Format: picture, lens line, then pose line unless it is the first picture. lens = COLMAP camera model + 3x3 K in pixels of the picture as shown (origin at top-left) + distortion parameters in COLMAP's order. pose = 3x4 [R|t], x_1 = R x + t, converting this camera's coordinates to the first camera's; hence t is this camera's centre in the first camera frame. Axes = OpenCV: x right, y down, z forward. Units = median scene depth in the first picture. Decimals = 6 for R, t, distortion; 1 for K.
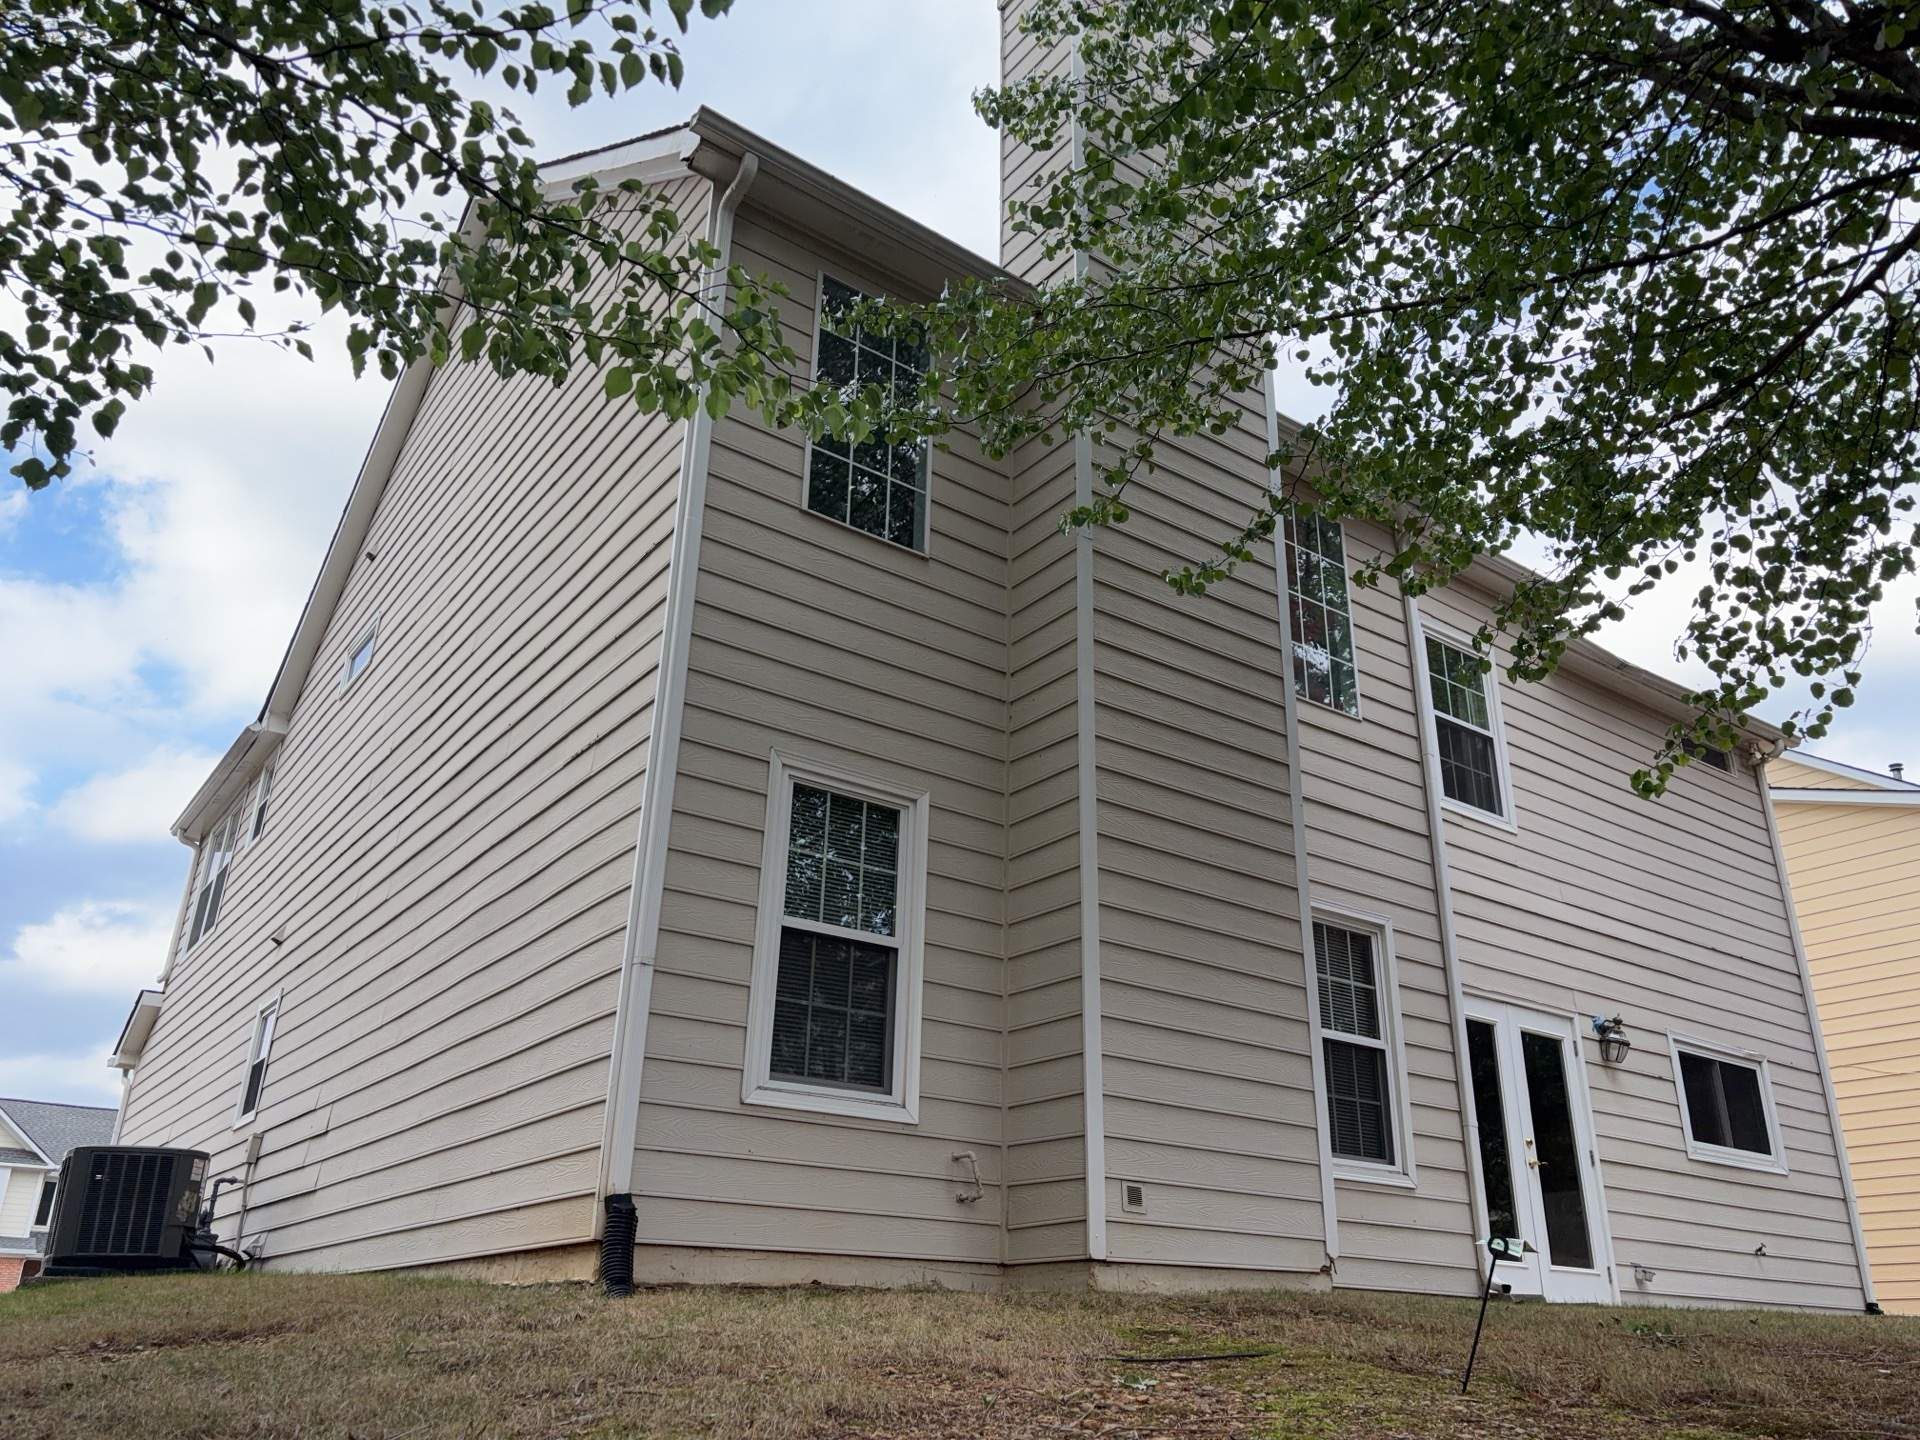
lens RADIAL K [[1451.2, 0, 963.7], [0, 1451.2, 723.5], [0, 0, 1]] dist [0.029581, -0.005801]
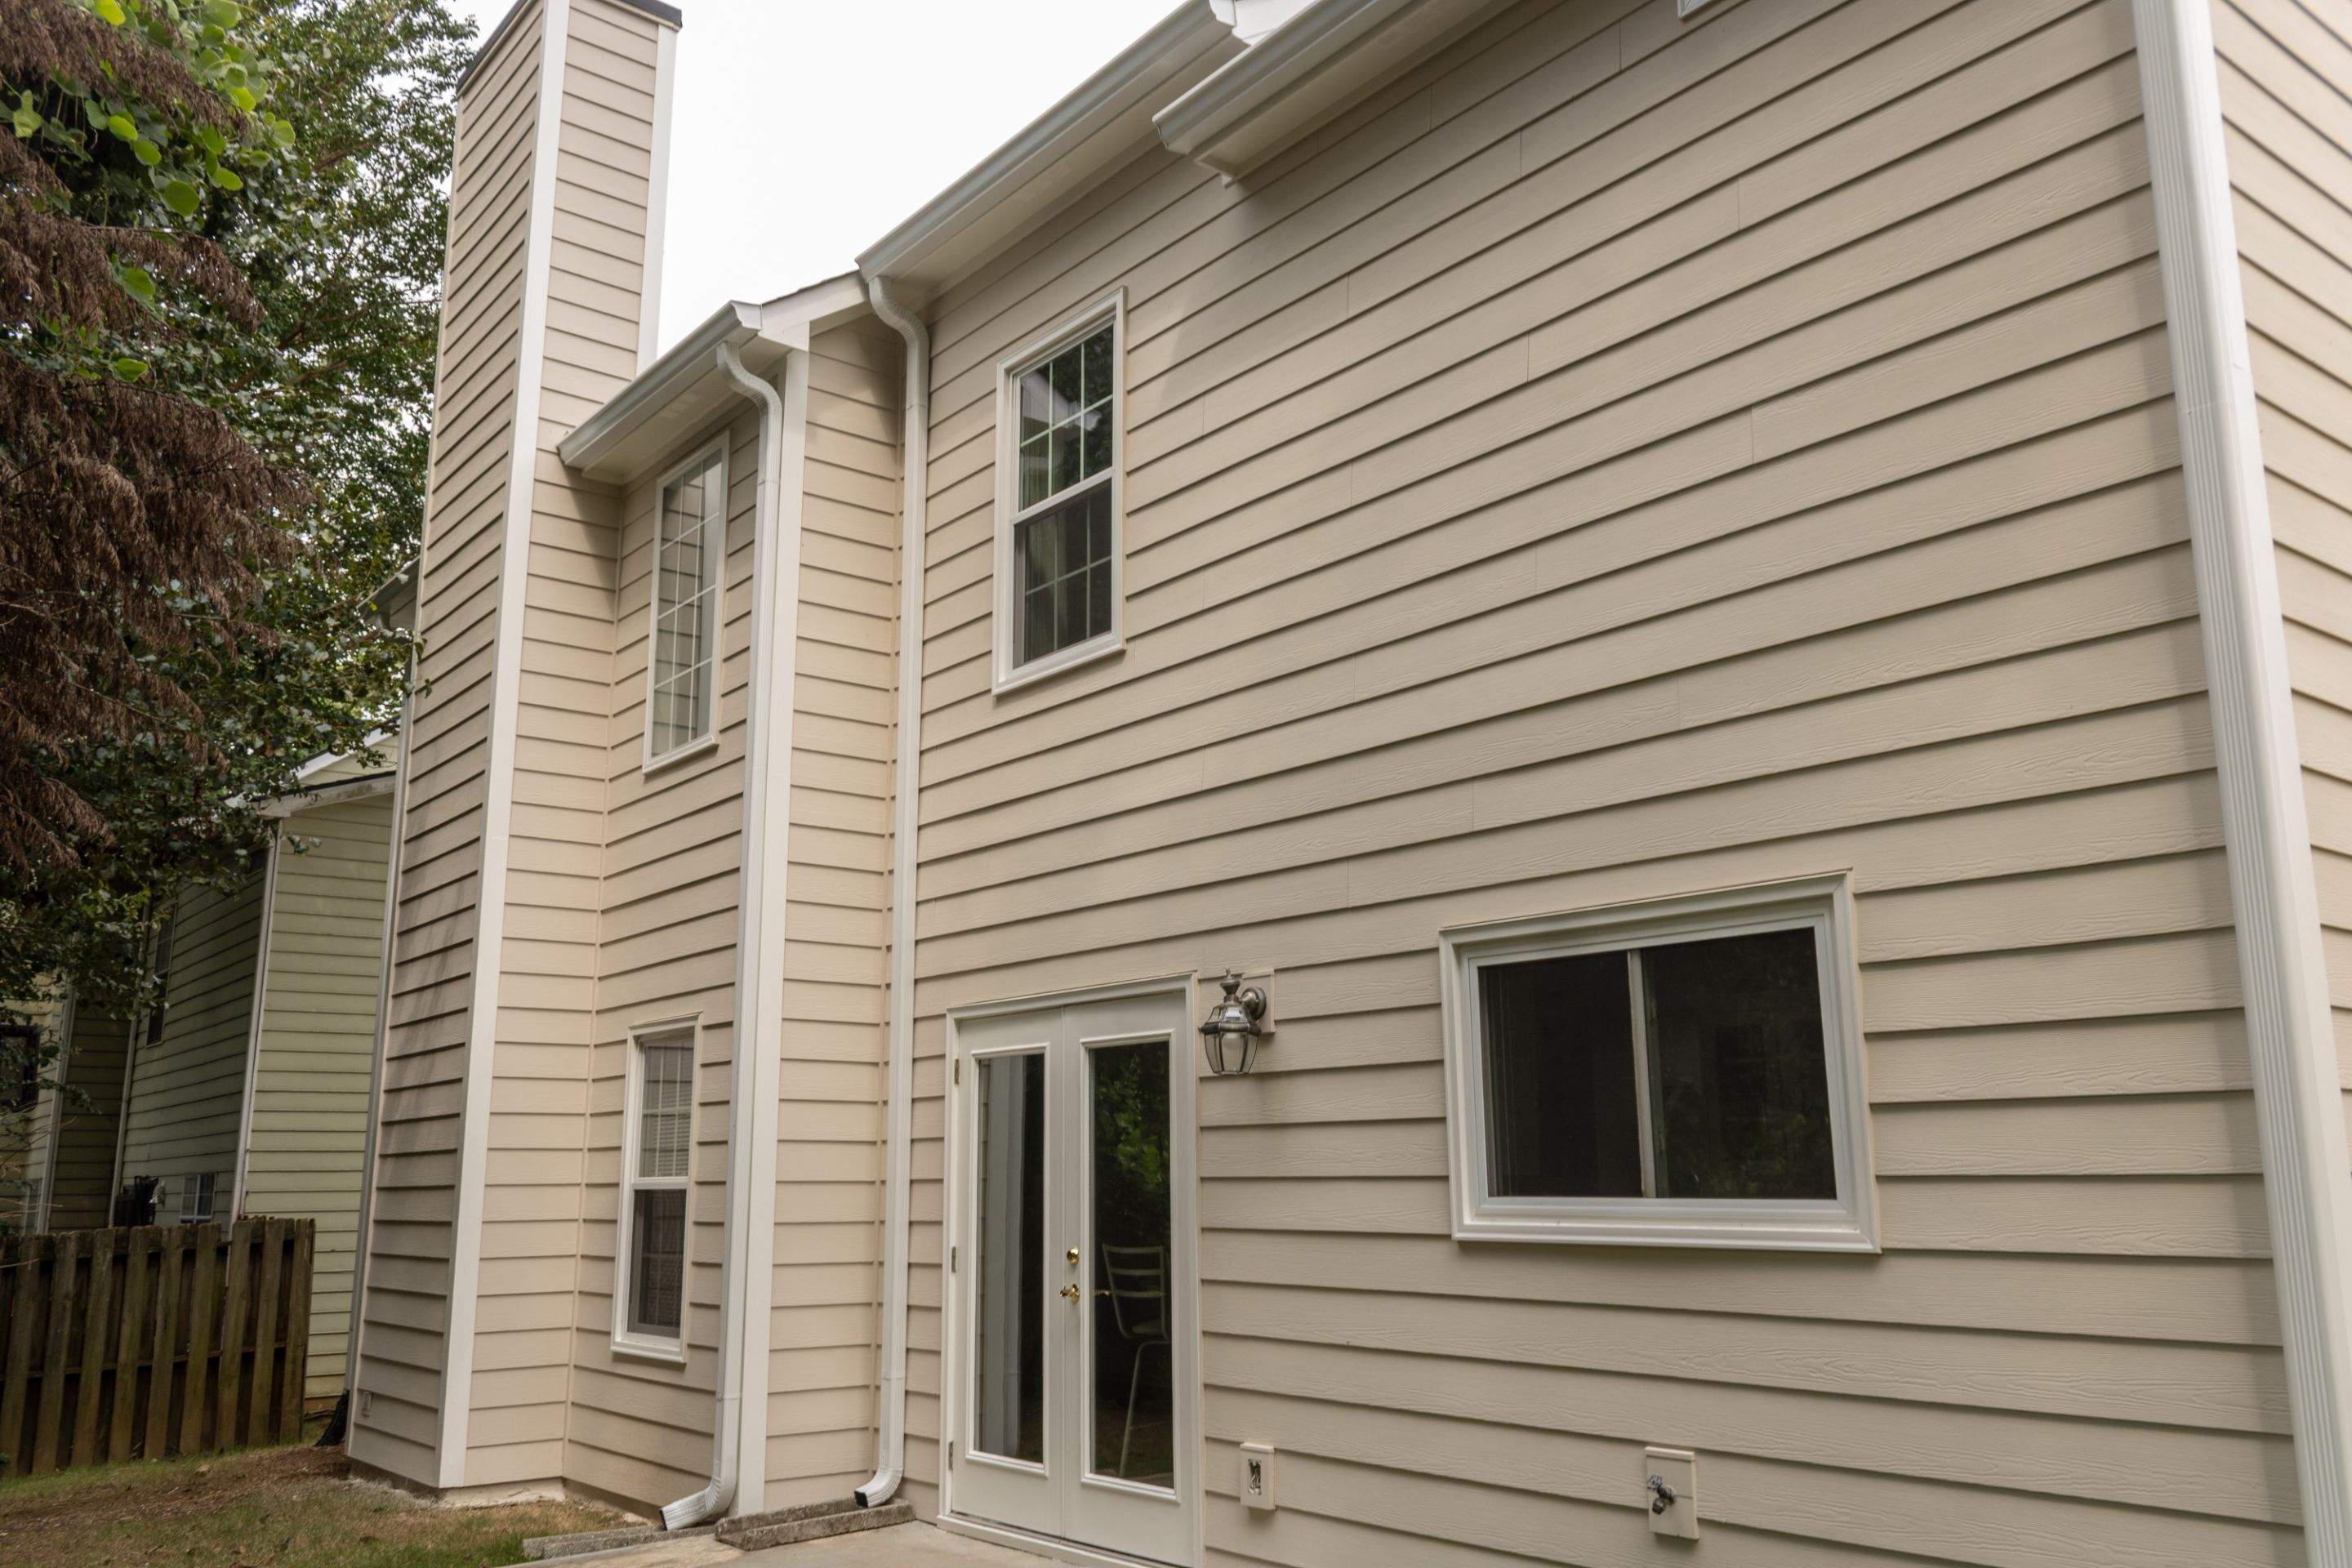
lens RADIAL K [[1887.4, 0, 1190.3], [0, 1887.4, 793.9], [0, 0, 1]] dist [0.058686, -0.103741]
pose [[0.033107, -0.226864, -0.973364, 1.016288], [0.400191, 0.895426, -0.195087, 0.258936], [0.915833, -0.383073, 0.120434, 0.922815]]
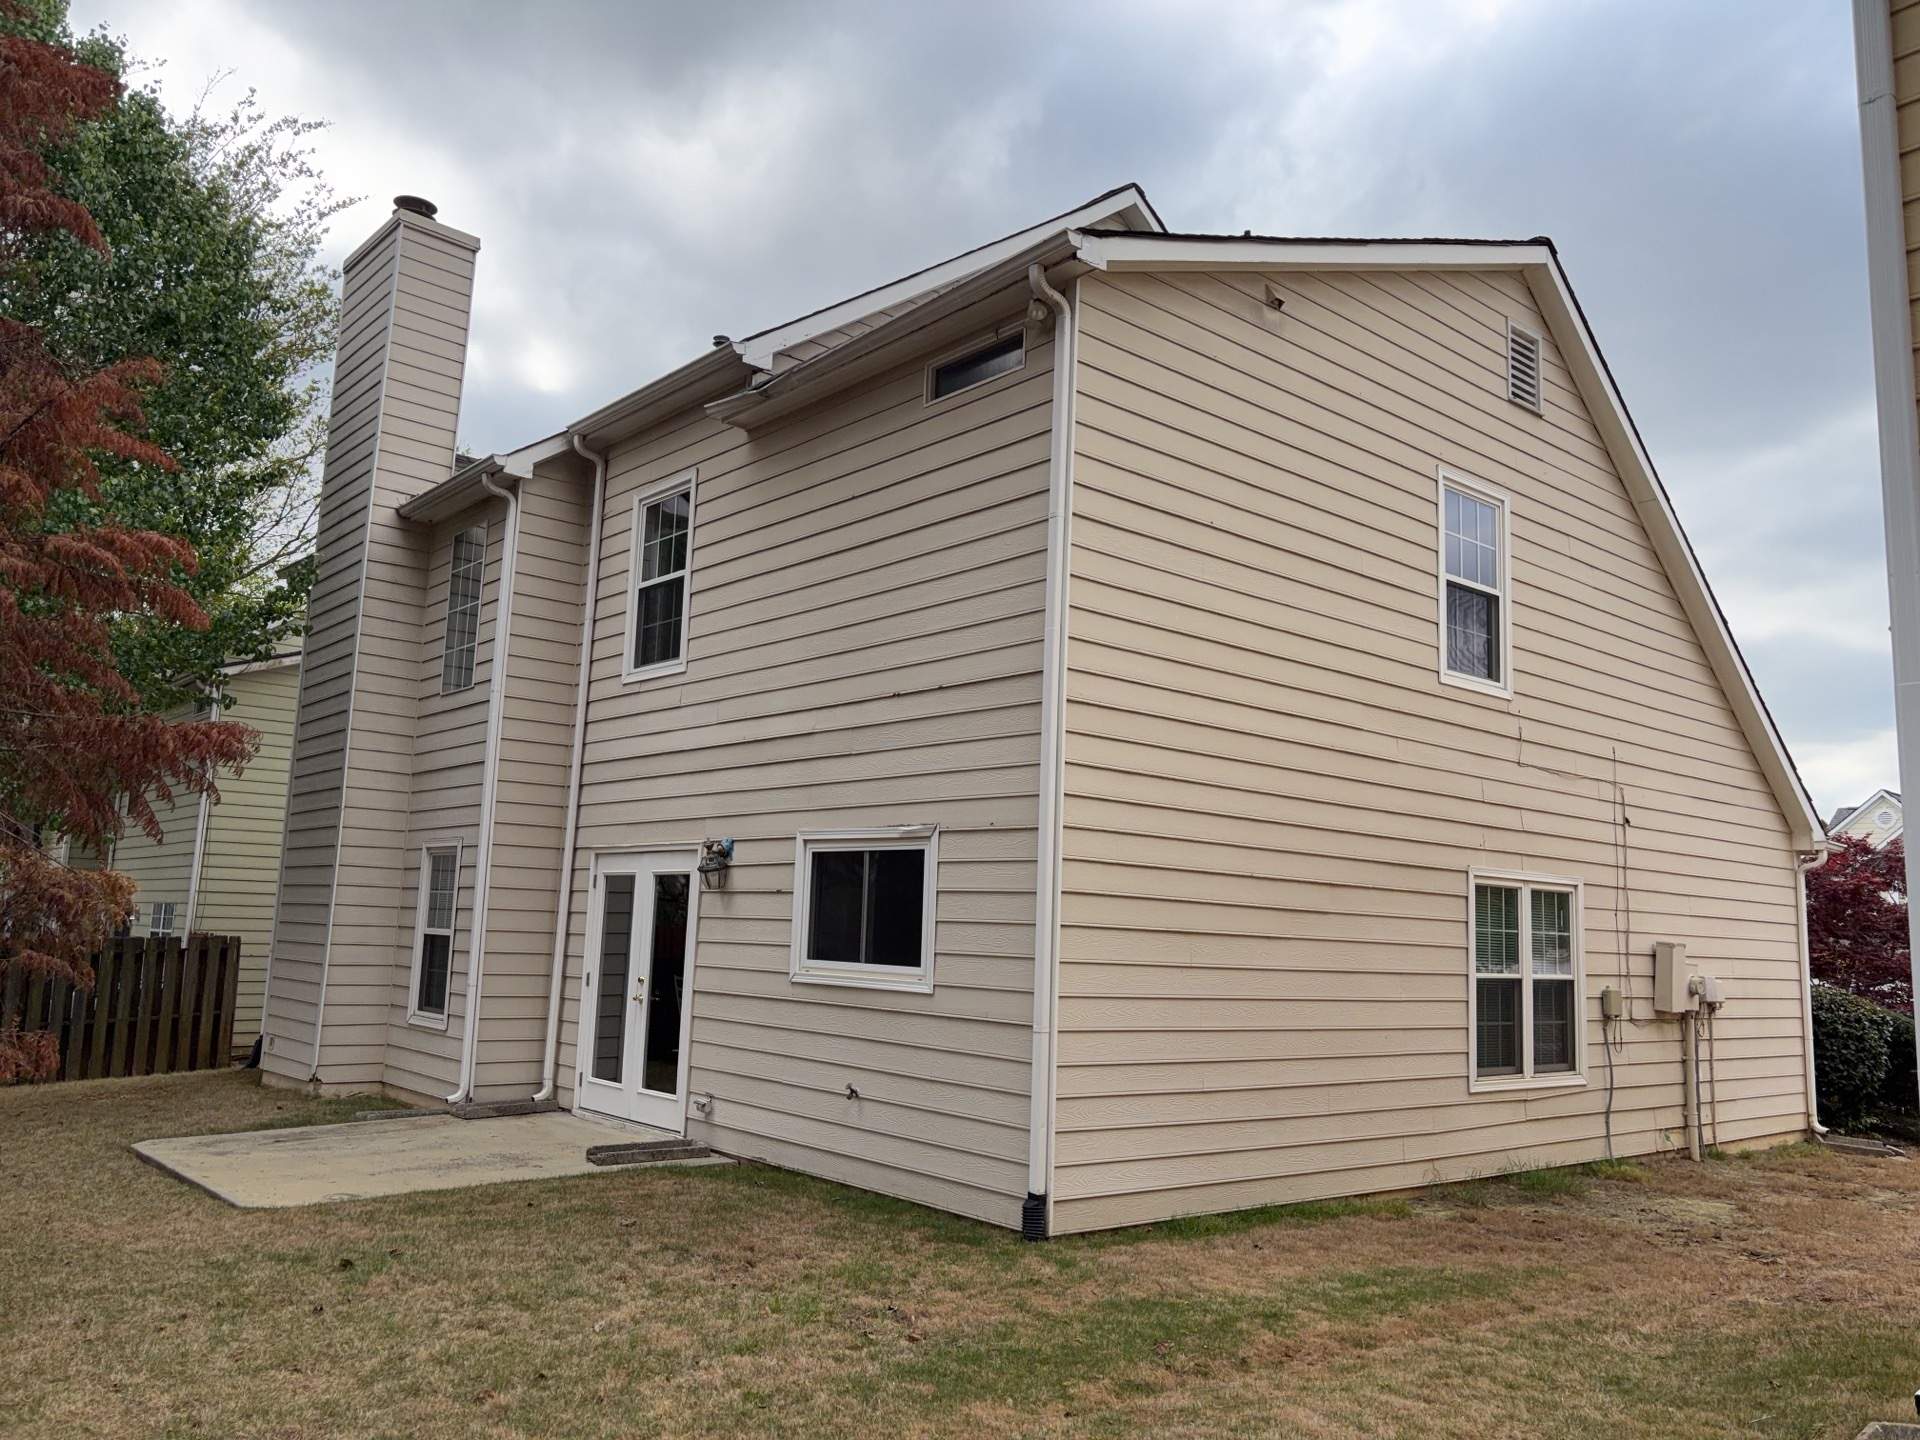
lens RADIAL K [[1451.2, 0, 963.7], [0, 1451.2, 723.5], [0, 0, 1]] dist [0.029581, -0.005801]
pose [[0.073740, -0.162793, -0.983901, 1.355128], [0.361748, 0.923759, -0.125730, 0.301146], [0.929355, -0.346653, 0.127008, 1.040095]]
